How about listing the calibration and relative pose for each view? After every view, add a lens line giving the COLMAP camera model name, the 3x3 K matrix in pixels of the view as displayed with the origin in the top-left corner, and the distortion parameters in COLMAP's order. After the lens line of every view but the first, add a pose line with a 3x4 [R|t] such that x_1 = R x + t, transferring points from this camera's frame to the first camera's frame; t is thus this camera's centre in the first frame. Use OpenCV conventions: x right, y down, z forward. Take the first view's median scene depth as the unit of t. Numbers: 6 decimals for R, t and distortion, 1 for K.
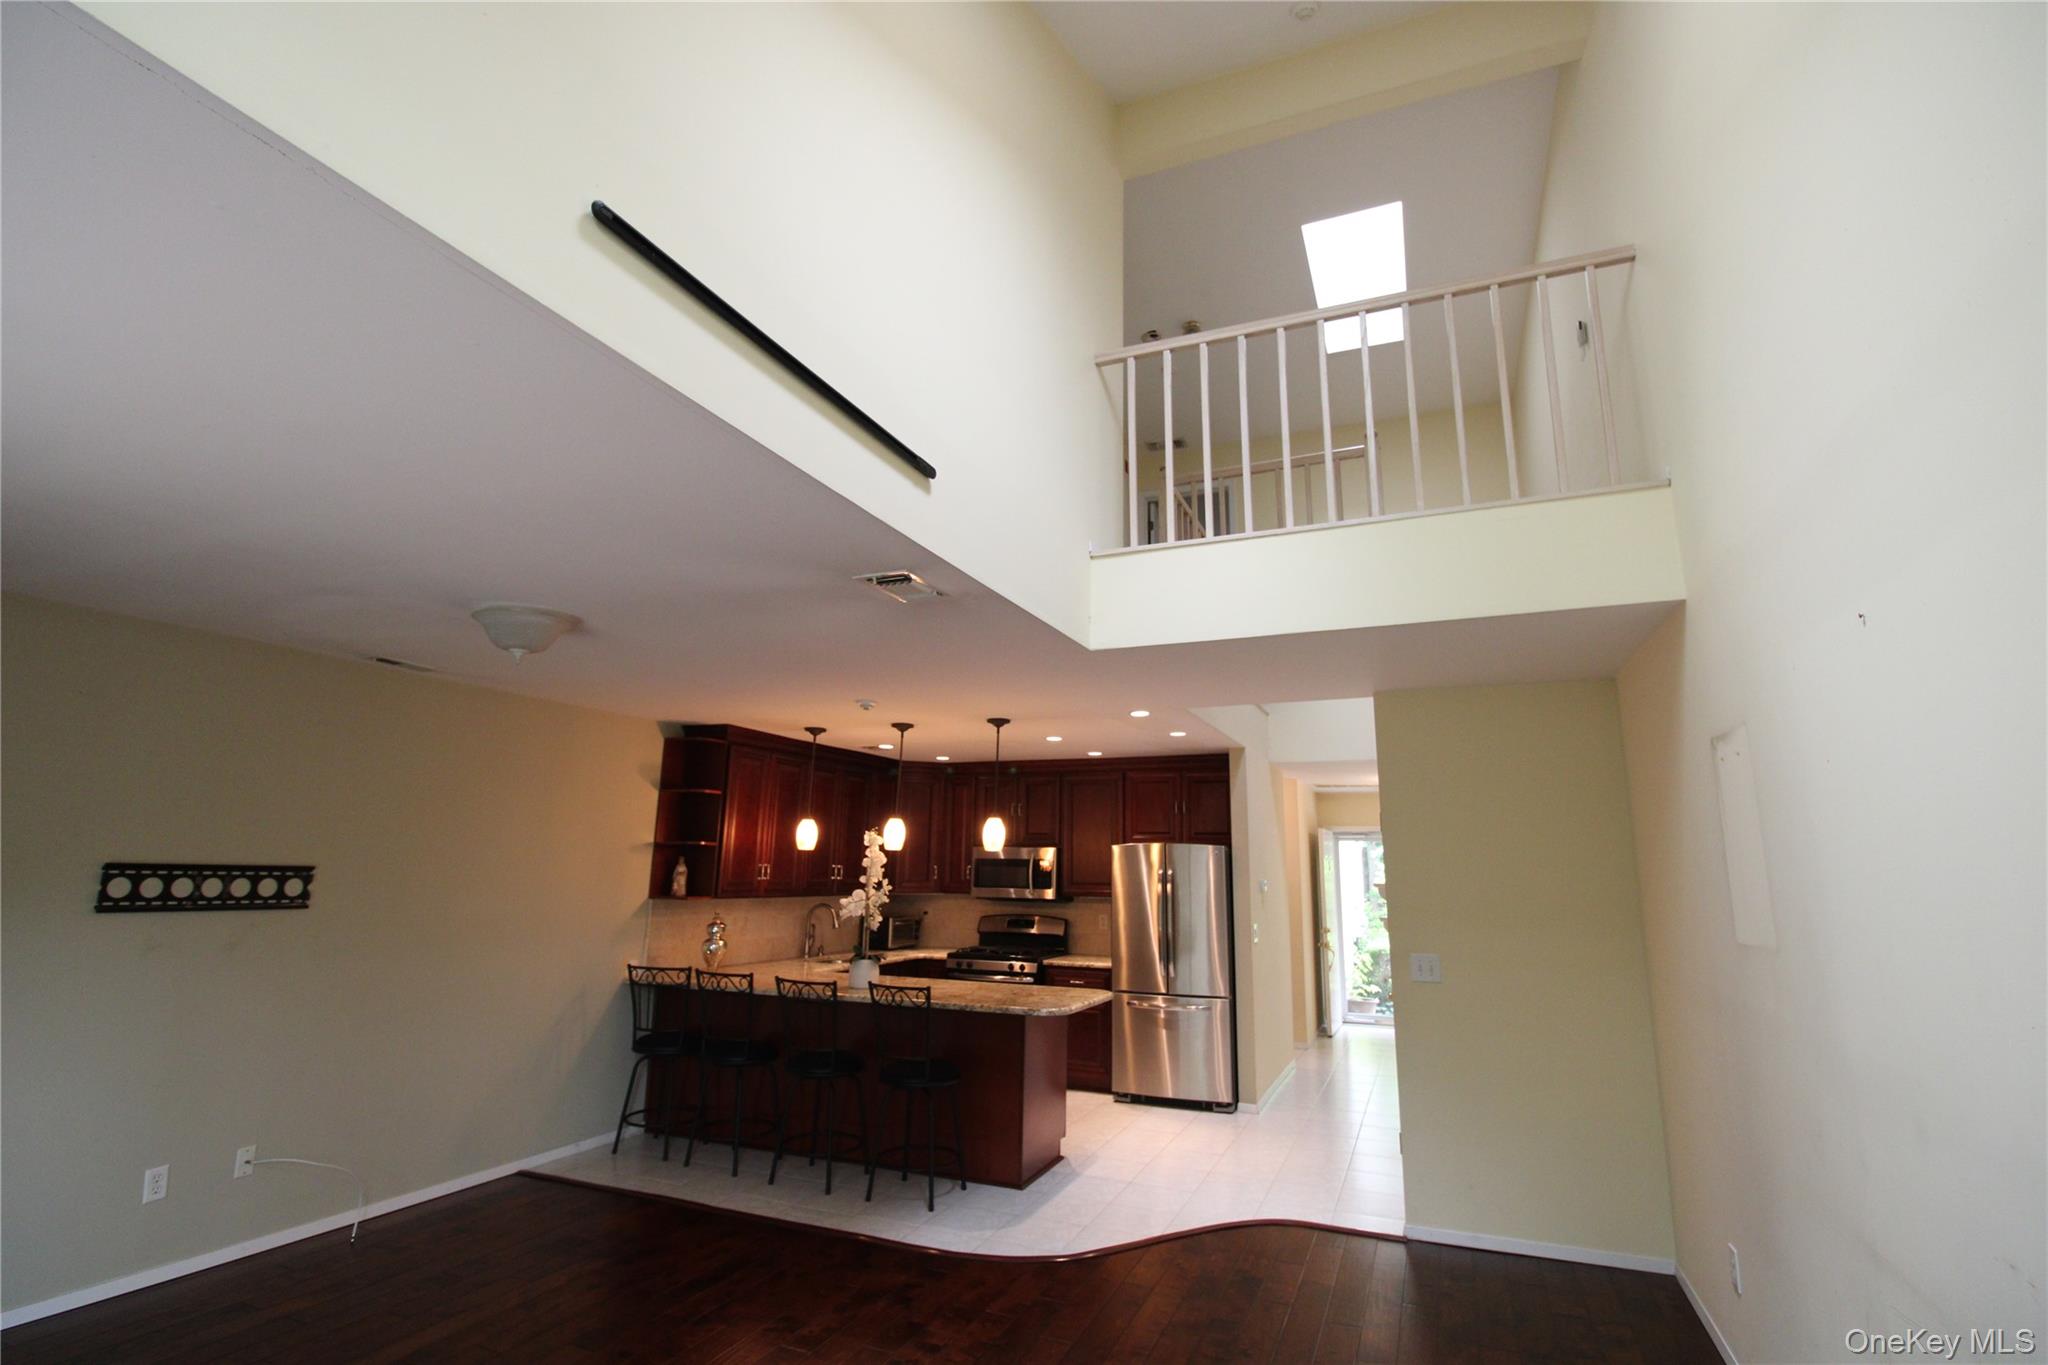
lens RADIAL K [[947.6, 0, 1042.1], [0, 947.6, 662.9], [0, 0, 1]] dist [0.003084, -0.015323]
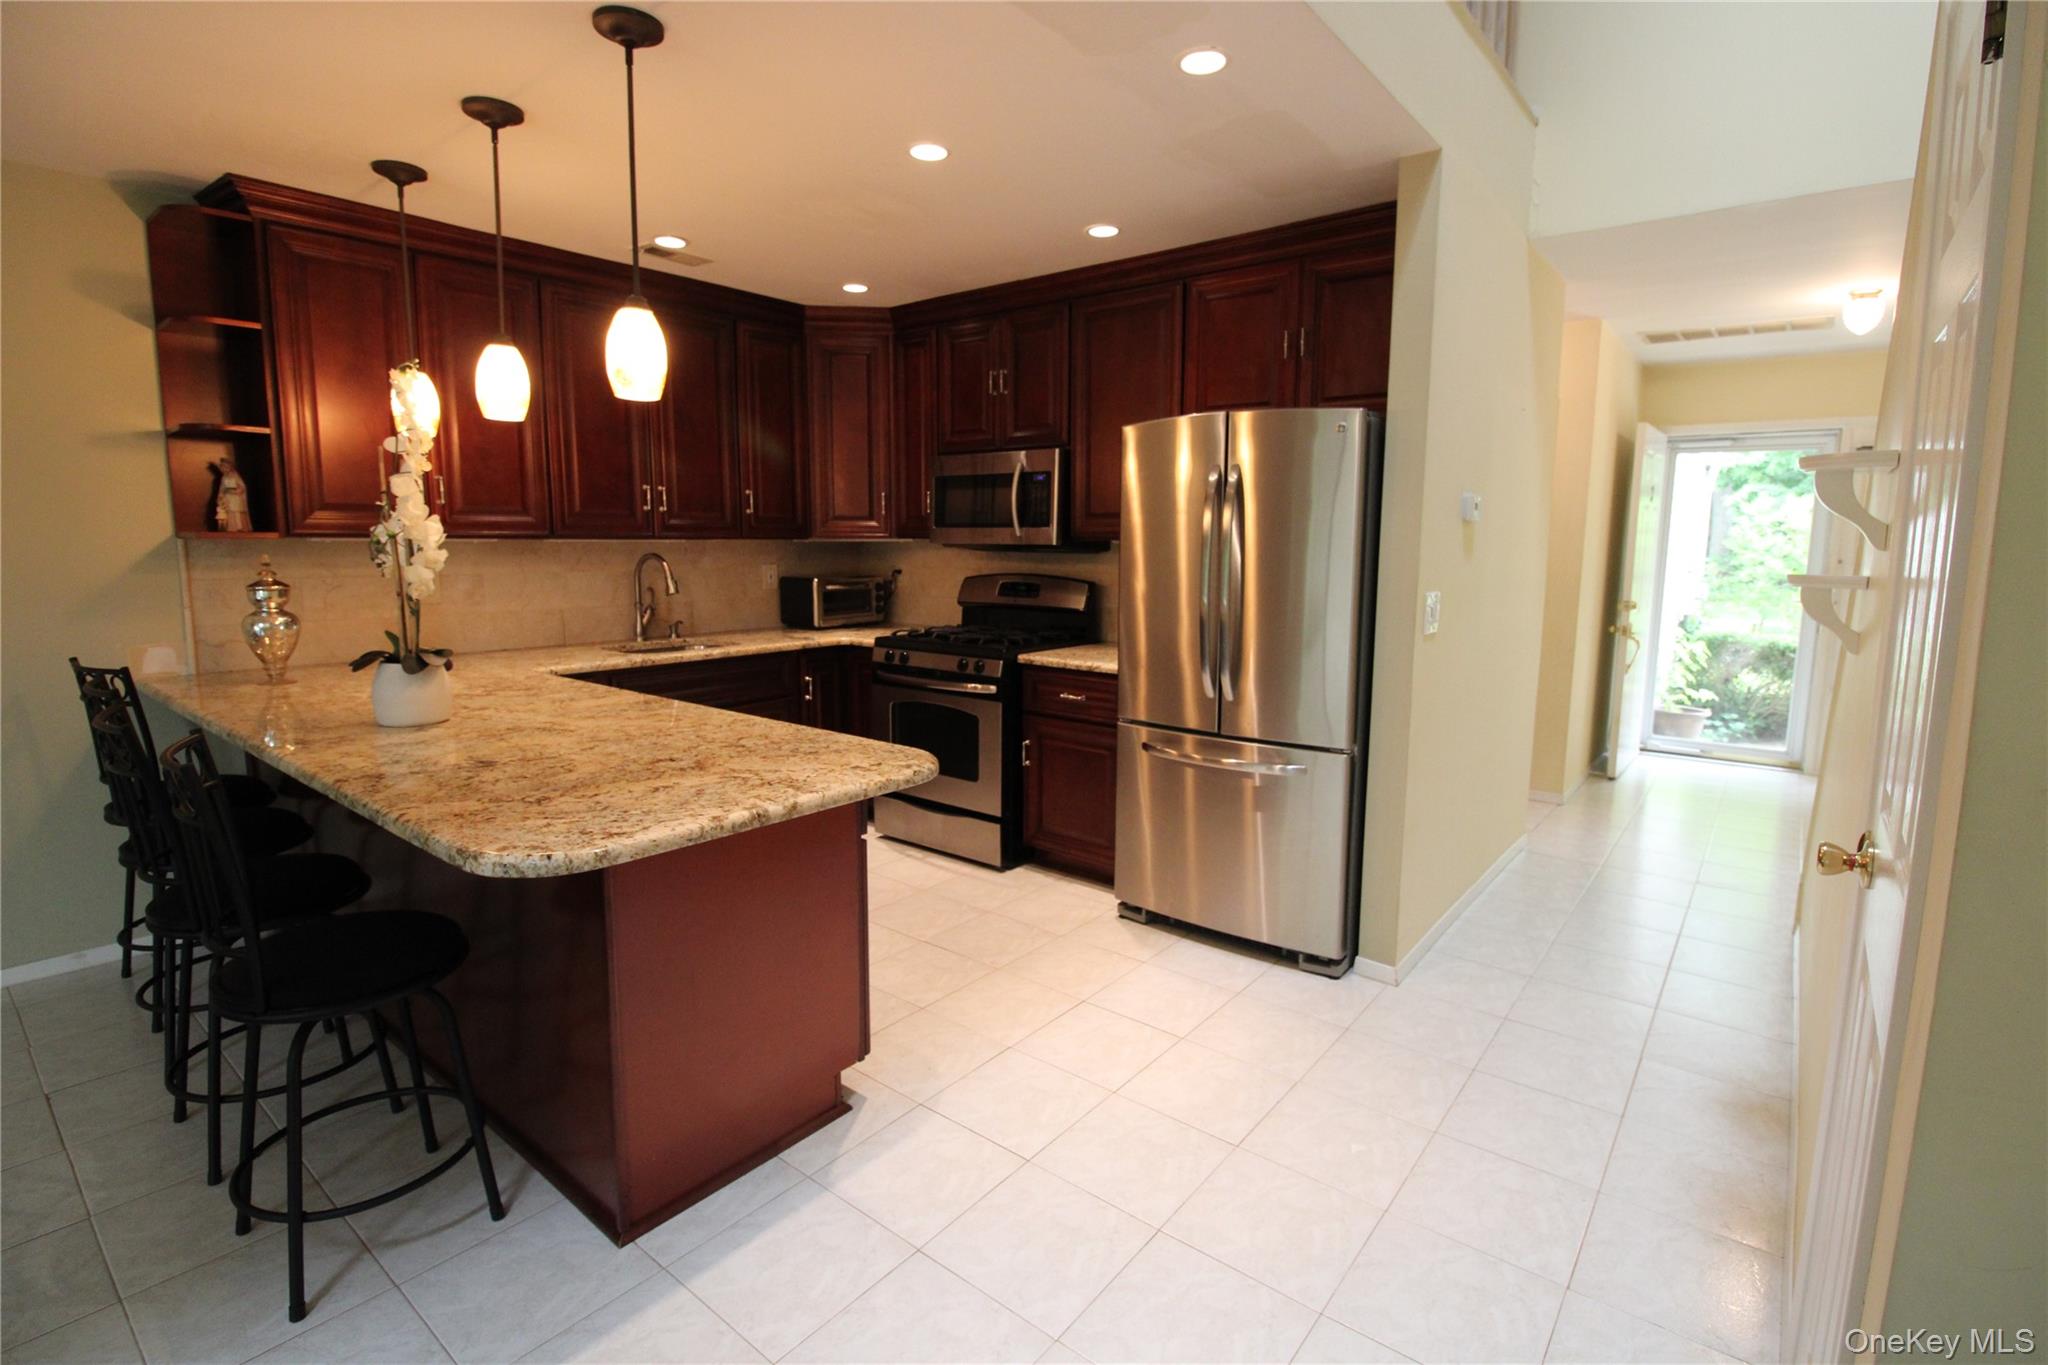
lens RADIAL K [[947.6, 0, 1042.1], [0, 947.6, 662.9], [0, 0, 1]] dist [0.003084, -0.015323]
pose [[0.959998, 0.028661, -0.278538, 0.200329], [0.066751, 0.942644, 0.327057, 0.174456], [0.271936, -0.332566, 0.903023, 0.629895]]
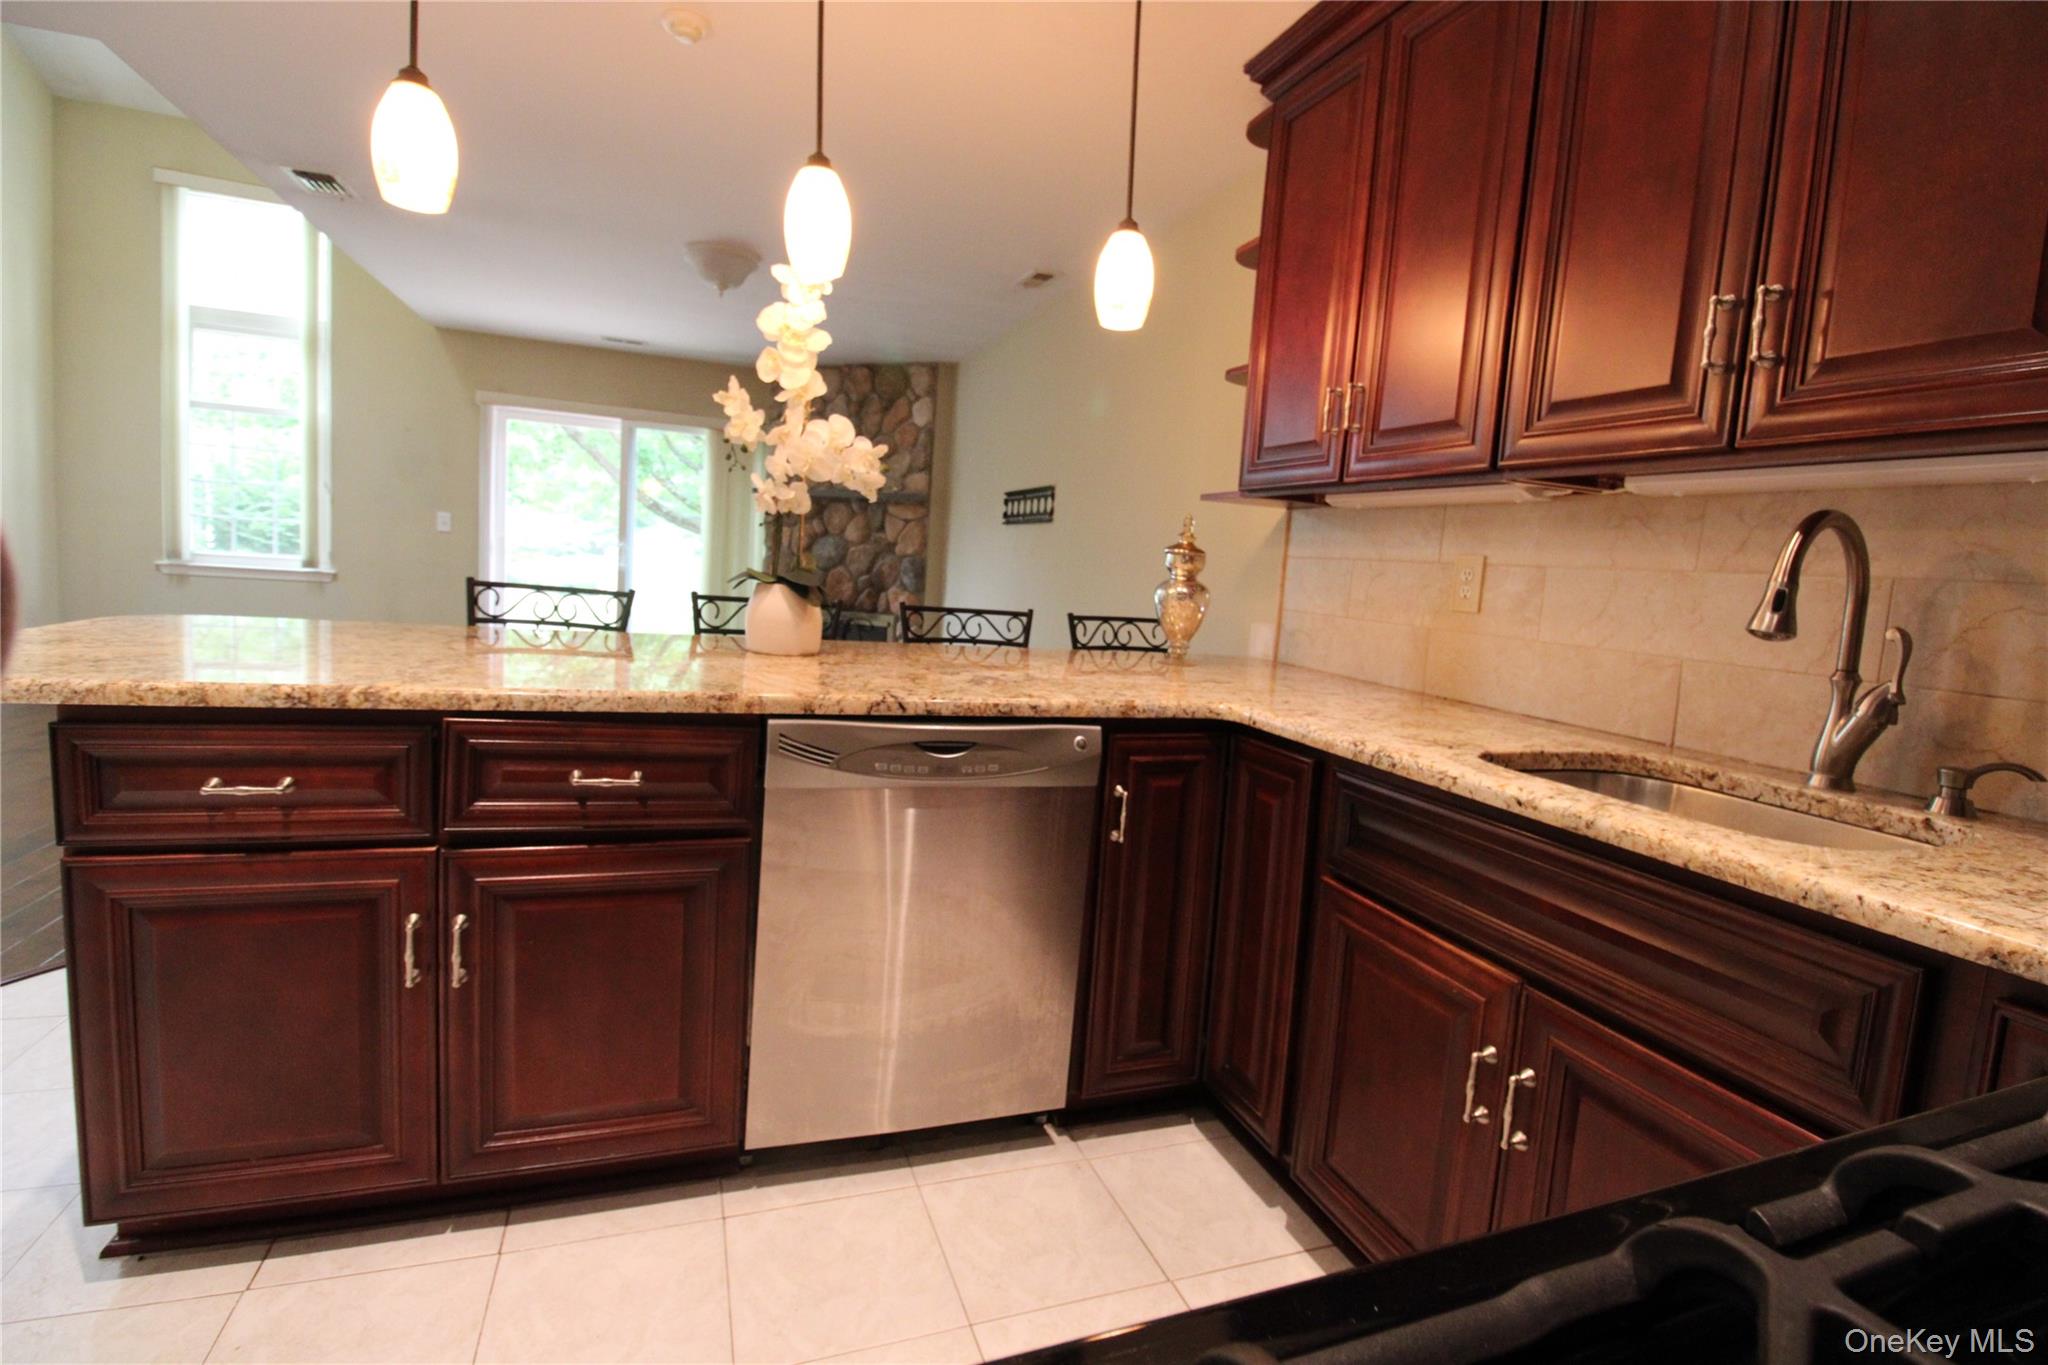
lens RADIAL K [[947.6, 0, 1042.1], [0, 947.6, 662.9], [0, 0, 1]] dist [0.003084, -0.015323]
pose [[-0.730869, 0.001586, -0.682516, 0.004958], [0.063706, 0.995790, -0.065905, 0.348800], [0.679538, -0.091648, -0.727894, 1.252850]]
